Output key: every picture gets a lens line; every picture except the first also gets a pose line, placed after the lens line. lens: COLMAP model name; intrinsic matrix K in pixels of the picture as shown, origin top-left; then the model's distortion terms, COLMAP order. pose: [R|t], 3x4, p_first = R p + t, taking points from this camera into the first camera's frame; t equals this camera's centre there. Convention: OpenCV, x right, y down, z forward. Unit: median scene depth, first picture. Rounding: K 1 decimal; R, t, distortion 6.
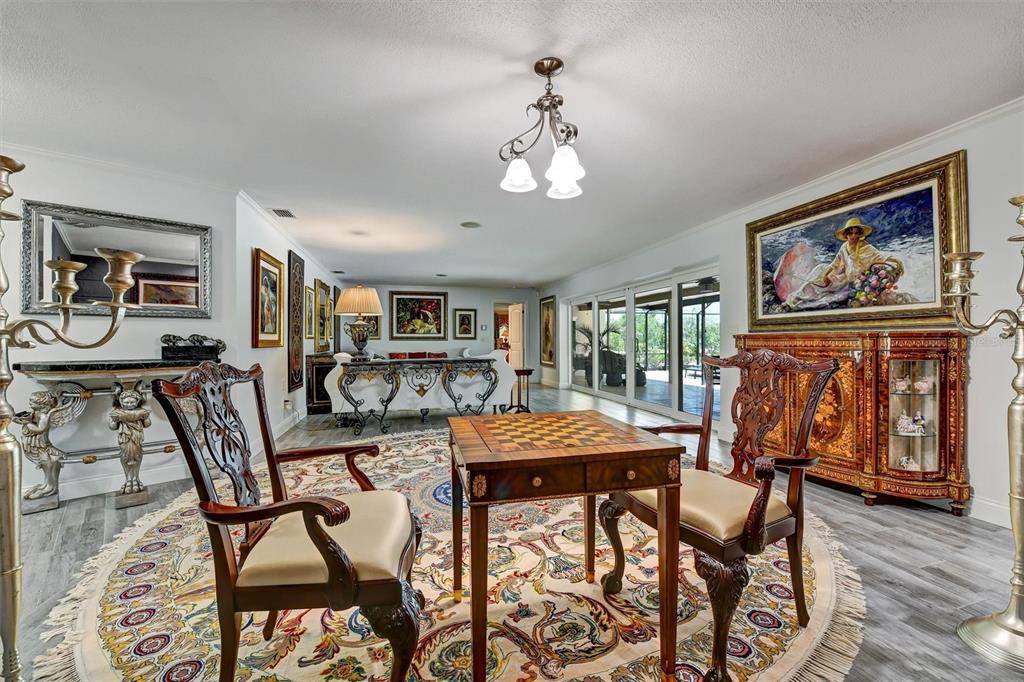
lens RADIAL K [[417.2, 0, 512.0], [0, 417.2, 341.0], [0, 0, 1]] dist [-0.021584, -0.000062]
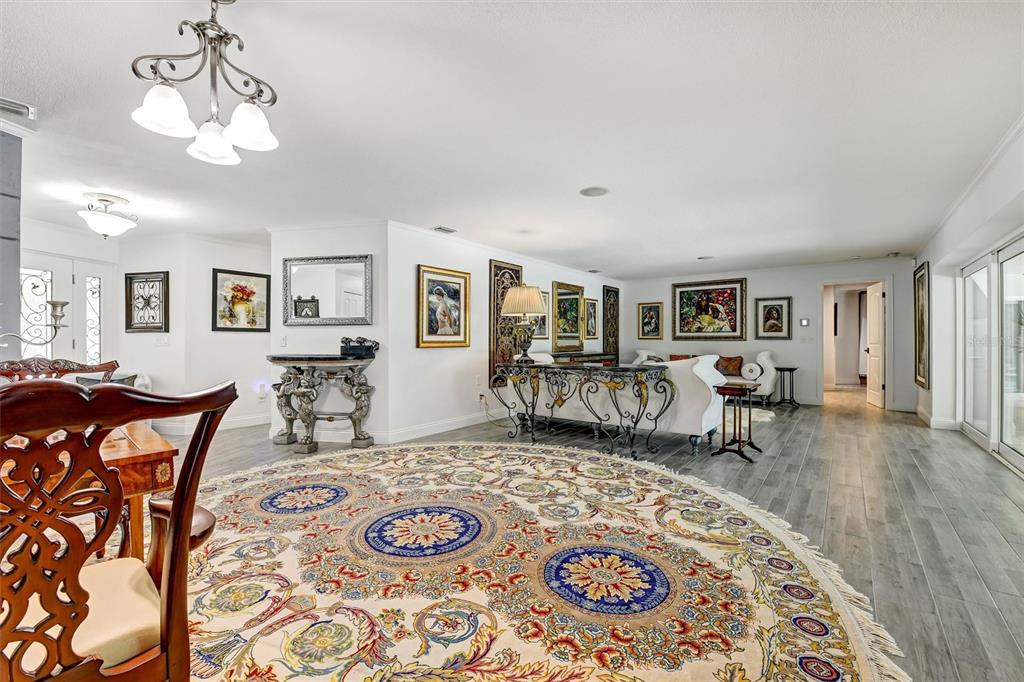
lens RADIAL K [[417.2, 0, 512.0], [0, 417.2, 341.0], [0, 0, 1]] dist [-0.021584, -0.000062]
pose [[0.589567, 0.002374, -0.807716, 0.214064], [-0.000476, 0.999997, 0.002591, -0.002524], [0.807719, -0.001143, 0.589566, 0.211290]]
